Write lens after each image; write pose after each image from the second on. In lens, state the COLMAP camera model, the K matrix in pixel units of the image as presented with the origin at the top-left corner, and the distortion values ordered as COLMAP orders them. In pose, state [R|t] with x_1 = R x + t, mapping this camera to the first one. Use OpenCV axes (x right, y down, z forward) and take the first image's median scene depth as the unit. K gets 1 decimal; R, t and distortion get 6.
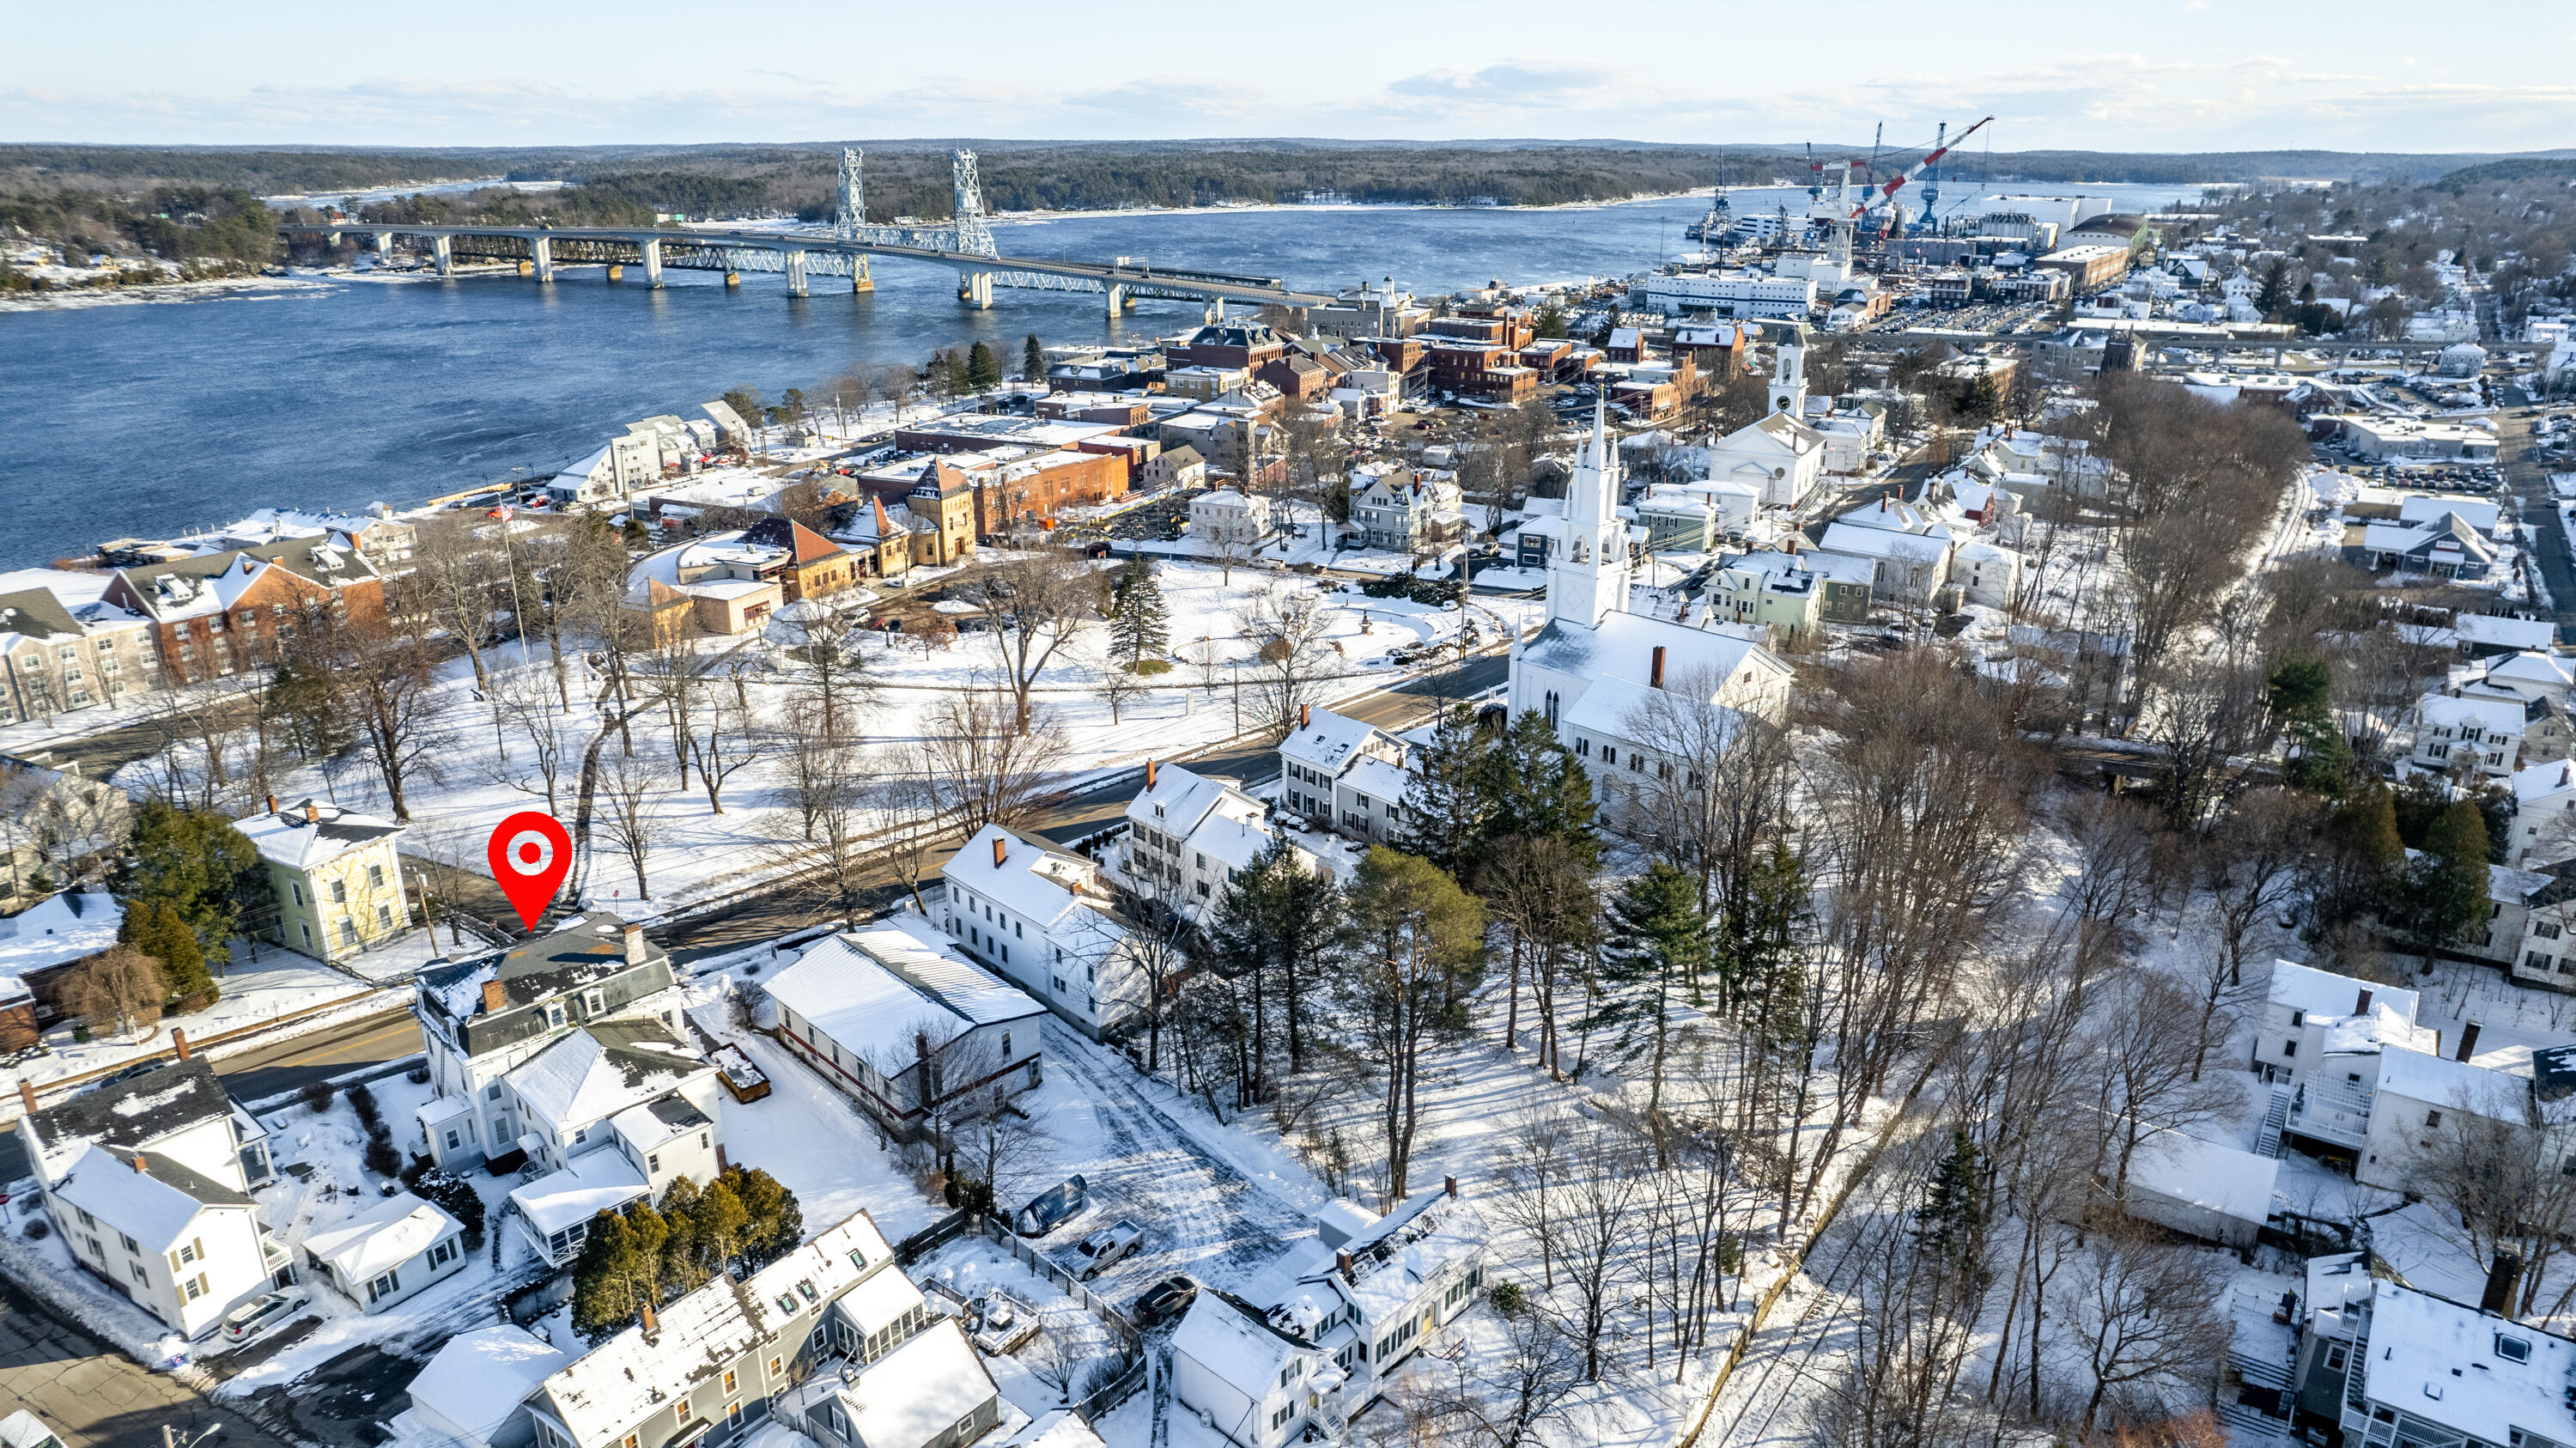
lens RADIAL K [[1652.6, 0, 1287.2], [0, 1652.6, 730.8], [0, 0, 1]] dist [-0.020023, 0.015296]
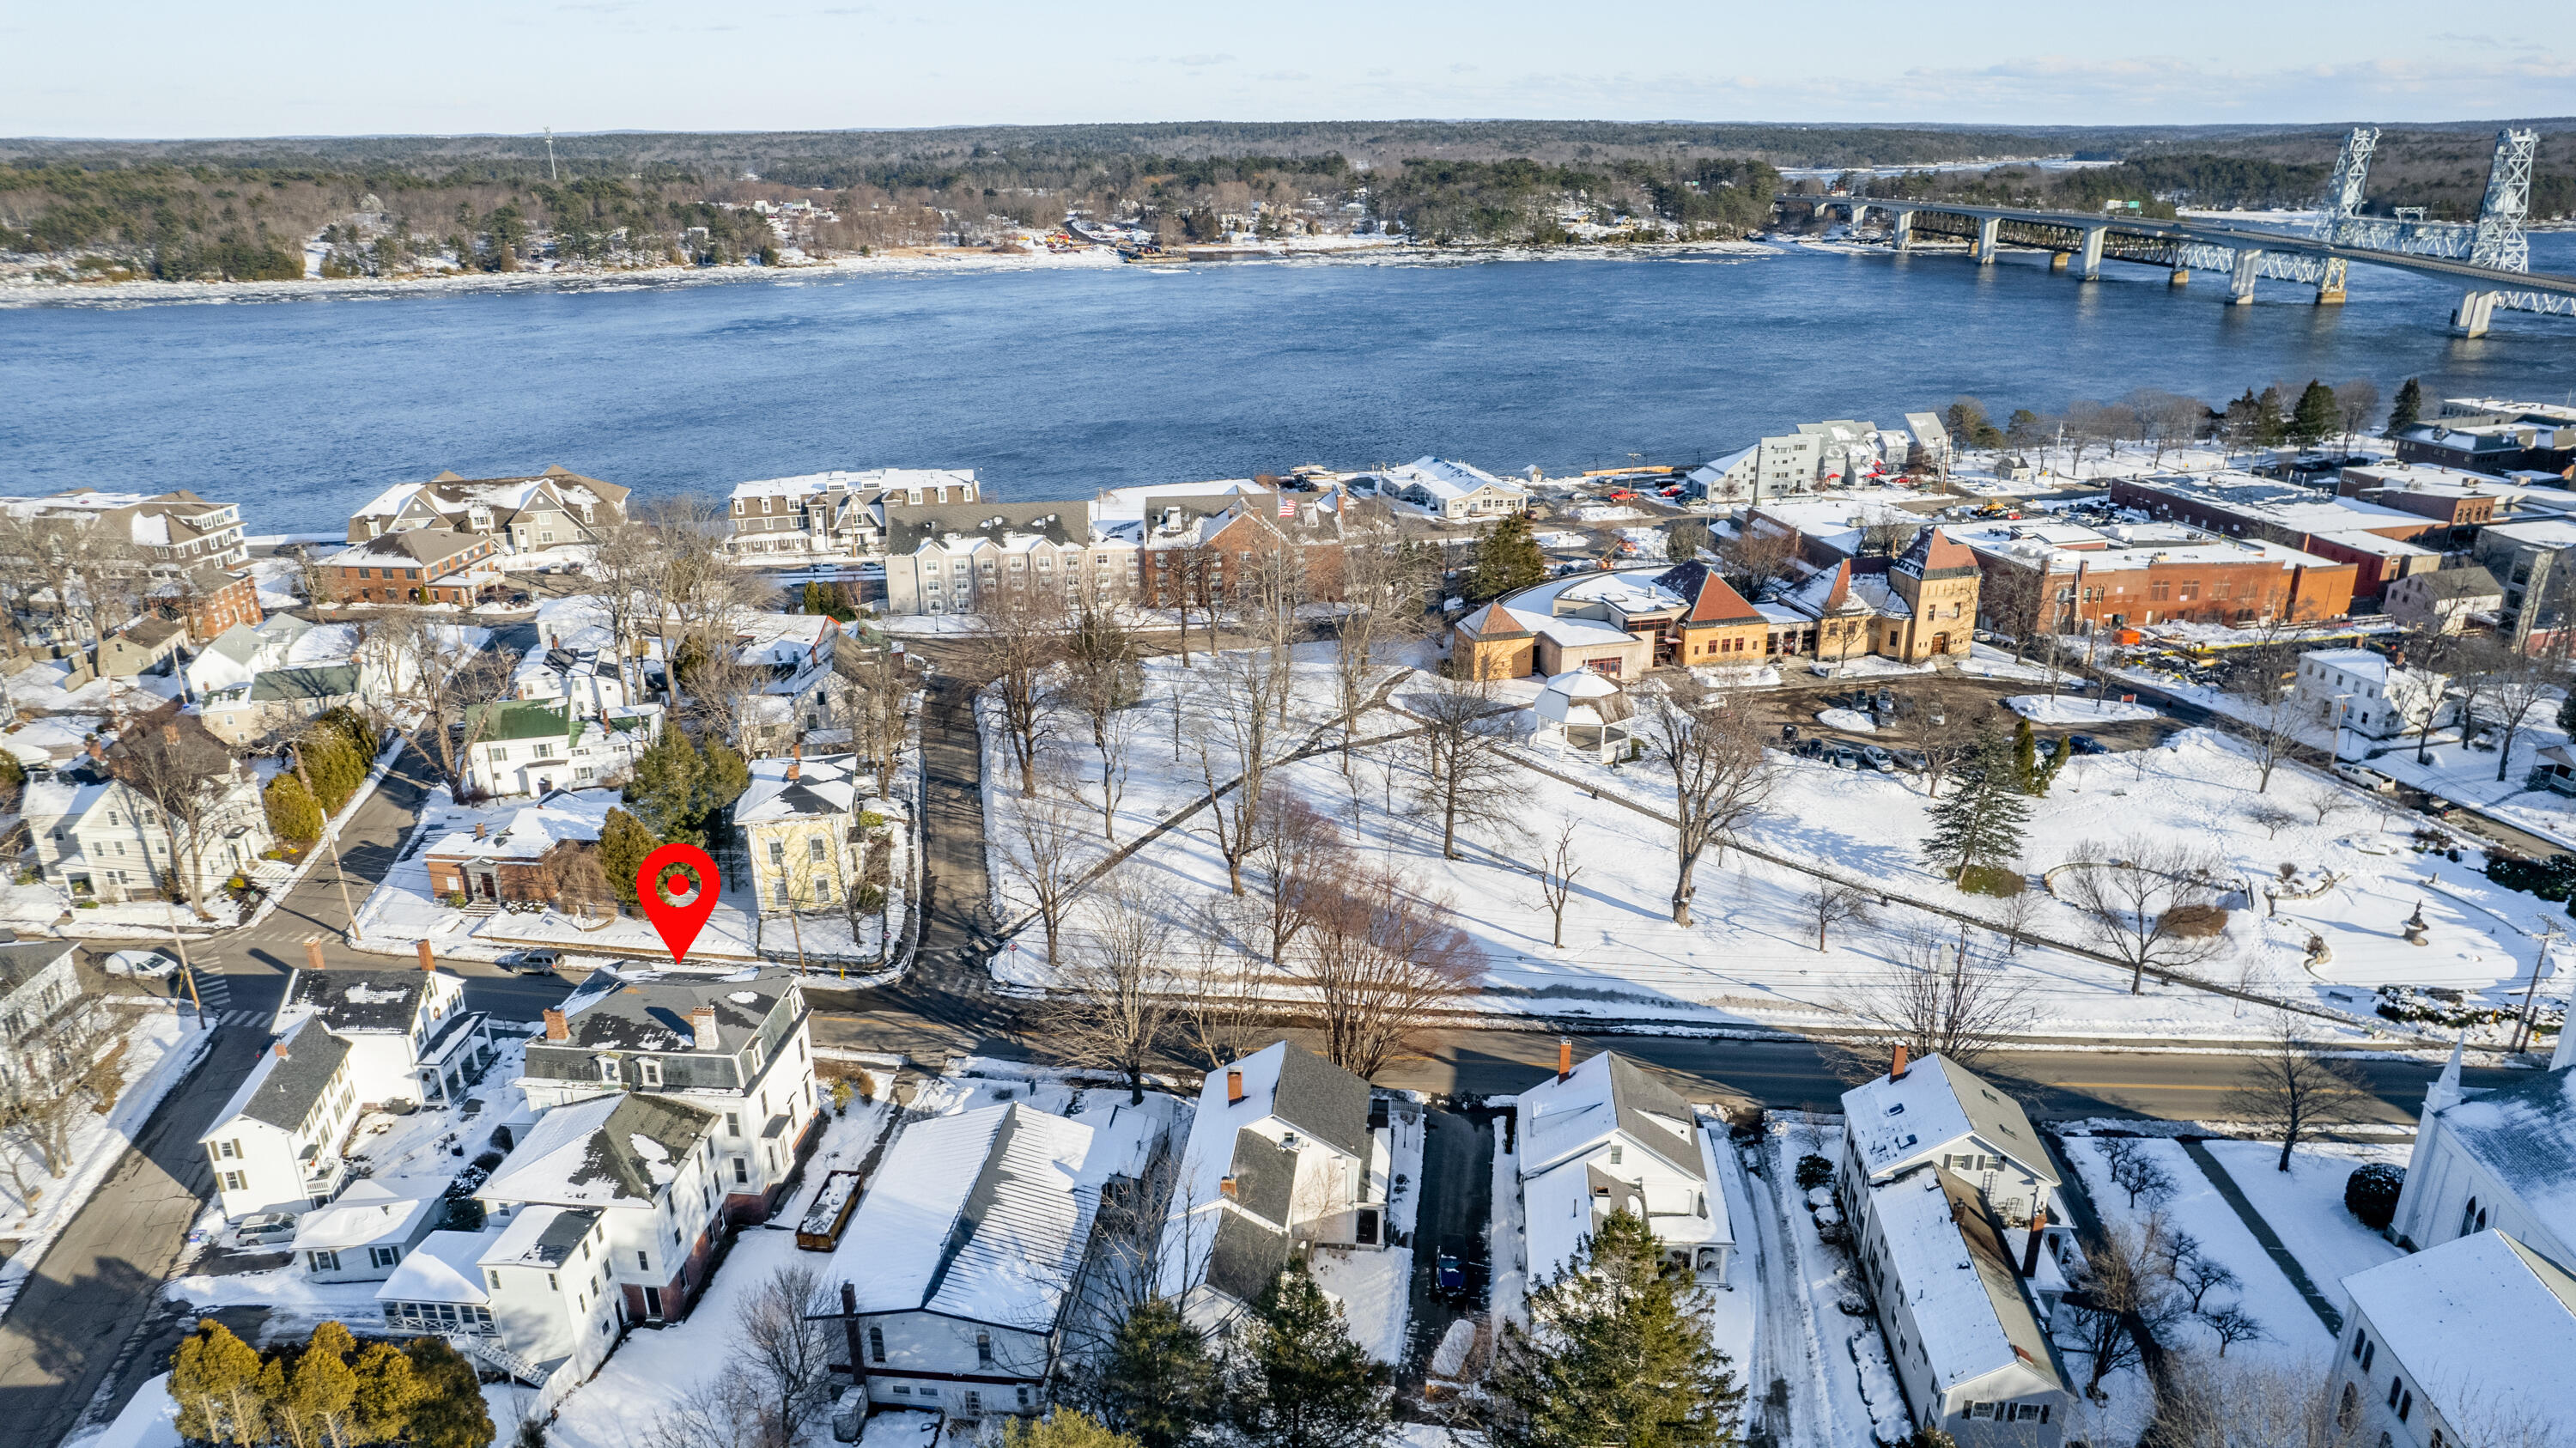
lens RADIAL K [[1652.1, 0, 1290.3], [0, 1652.1, 720.2], [0, 0, 1]] dist [-0.029145, 0.005335]
pose [[0.644802, 0.260691, -0.718520, 0.160830], [-0.255183, 0.959526, 0.119131, -0.086753], [0.720494, 0.106538, 0.685228, 0.244692]]
